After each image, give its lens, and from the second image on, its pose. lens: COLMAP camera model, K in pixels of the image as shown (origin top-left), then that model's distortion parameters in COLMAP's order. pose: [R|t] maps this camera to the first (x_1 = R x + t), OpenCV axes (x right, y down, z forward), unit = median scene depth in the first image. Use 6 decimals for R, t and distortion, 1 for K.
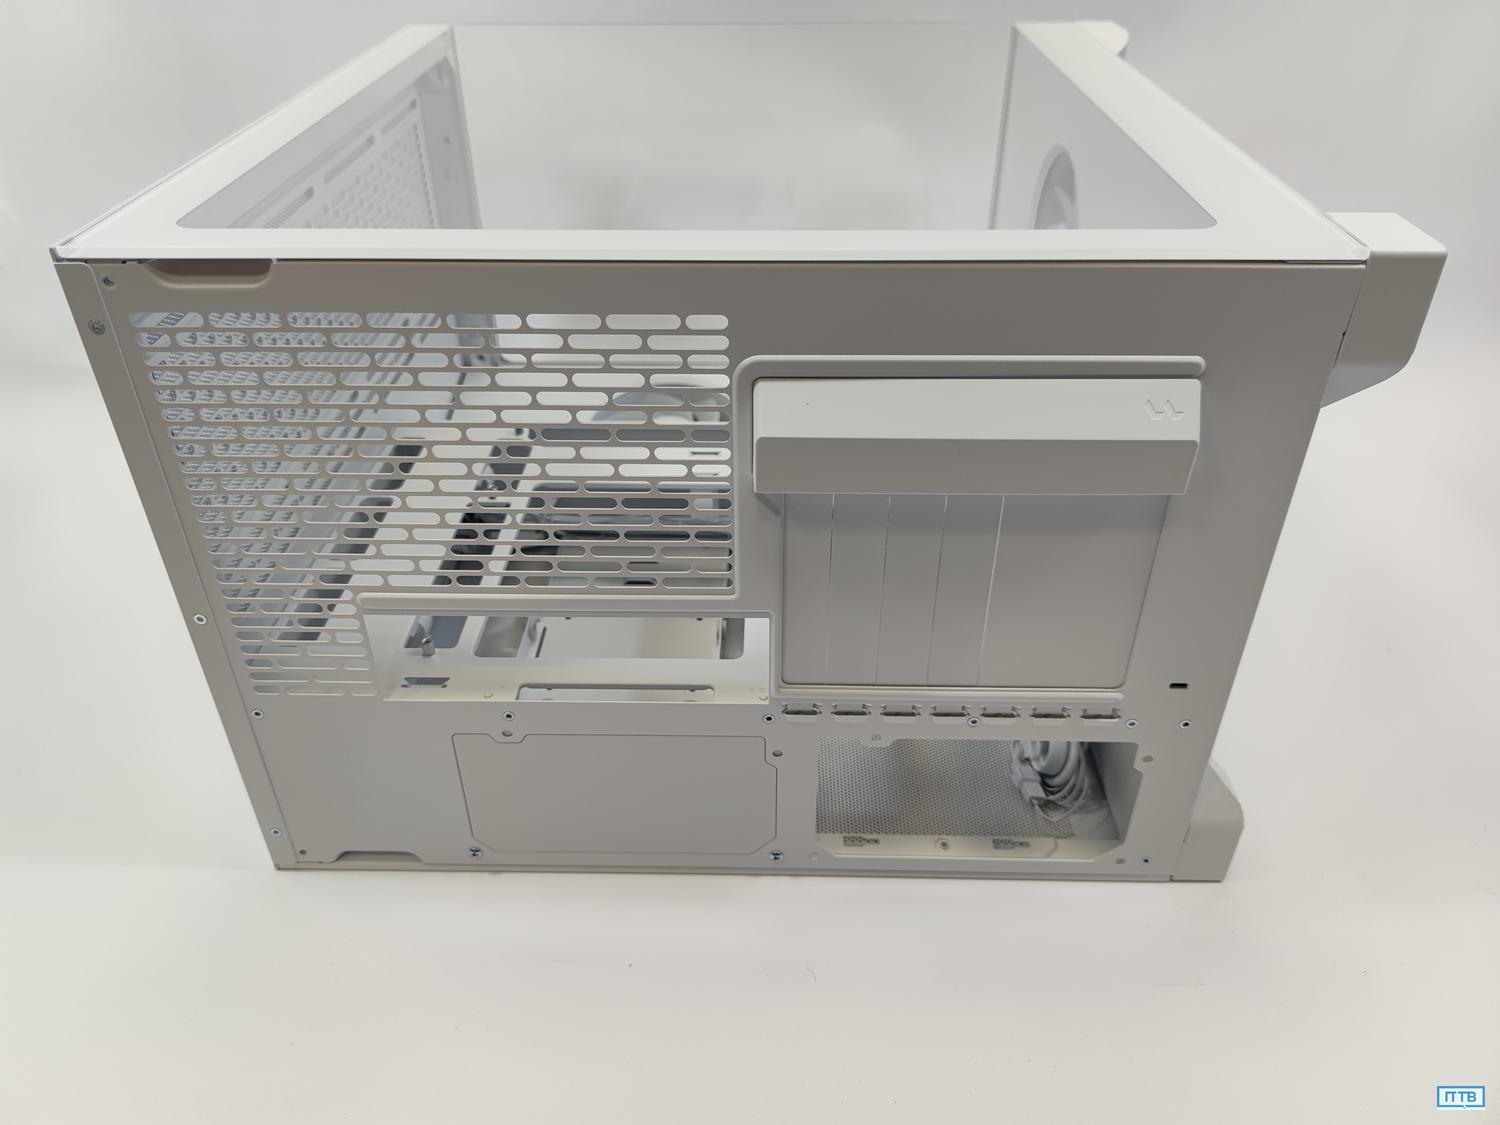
lens RADIAL K [[1105.3, 0, 755.0], [0, 1105.3, 551.1], [0, 0, 1]] dist [0.032369, -0.070718]
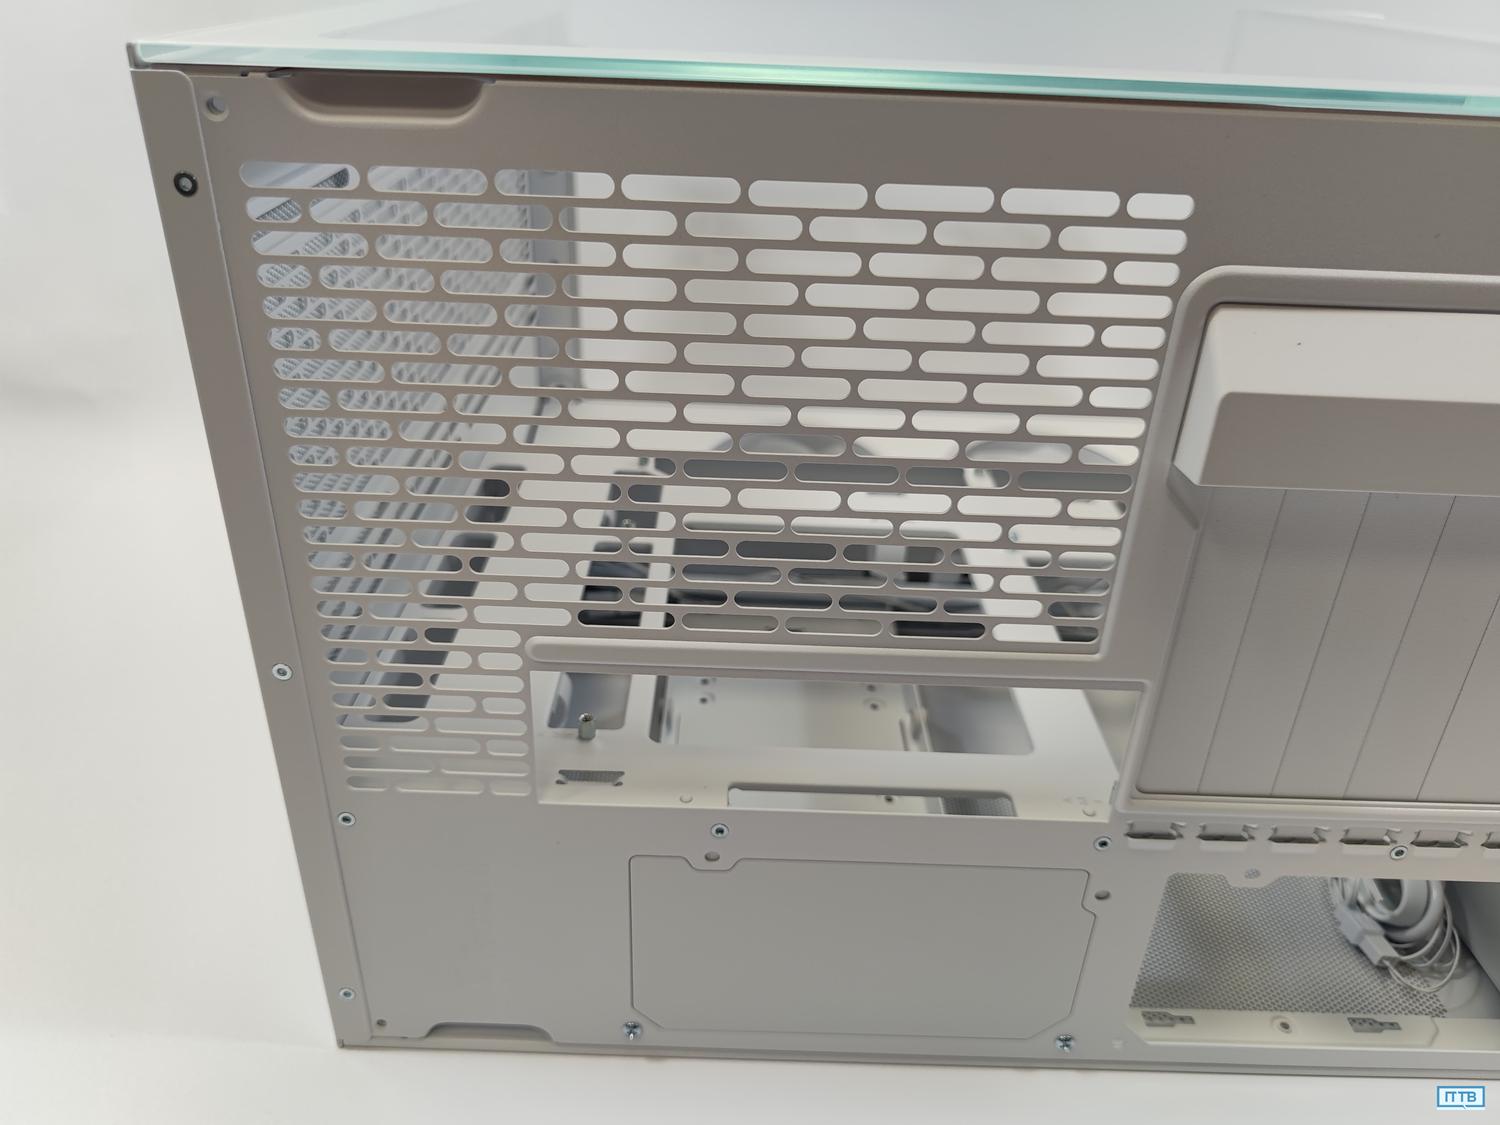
lens RADIAL K [[1105.3, 0, 745.9], [0, 1105.3, 562.5], [0, 0, 1]] dist [0.032369, -0.070718]
pose [[0.999326, 0.026823, 0.025068, -0.217959], [-0.024382, 0.995362, -0.093062, 0.045842], [-0.027448, 0.092388, 0.995345, 0.293286]]
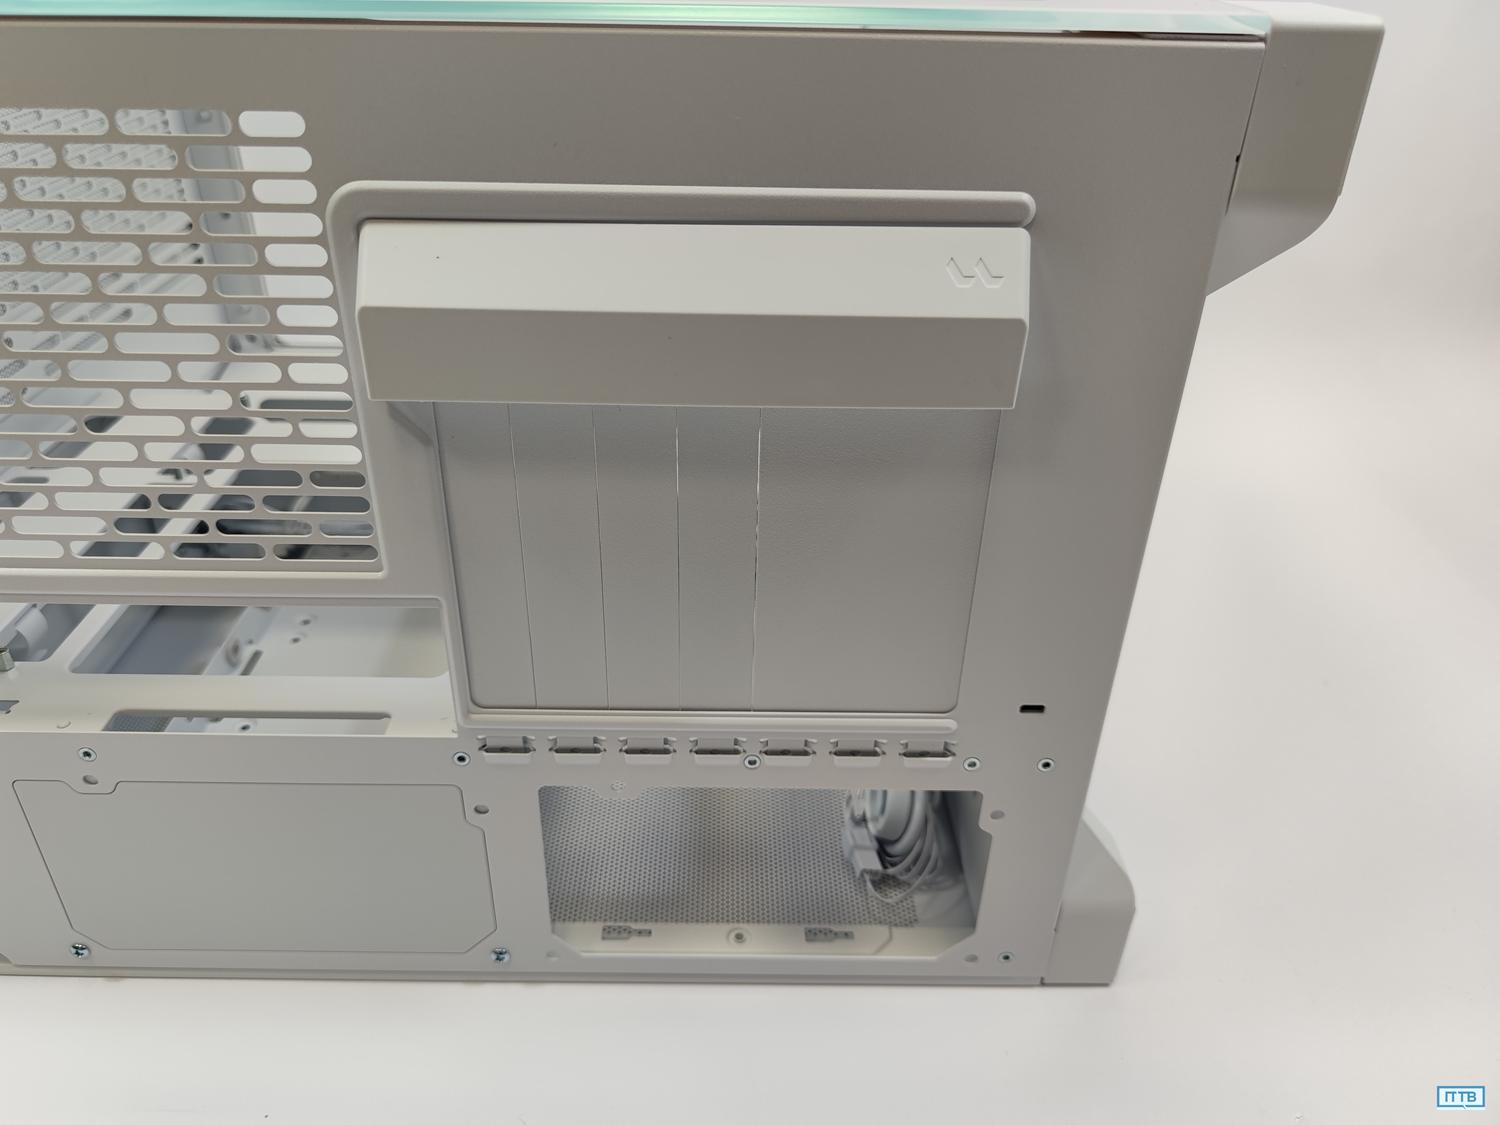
lens RADIAL K [[1105.3, 0, 751.0], [0, 1105.3, 549.7], [0, 0, 1]] dist [0.032369, -0.070718]
pose [[0.999154, 0.007573, 0.040431, 0.158322], [-0.004893, 0.997810, -0.065968, 0.061774], [-0.040842, 0.065714, 0.997002, 0.269277]]
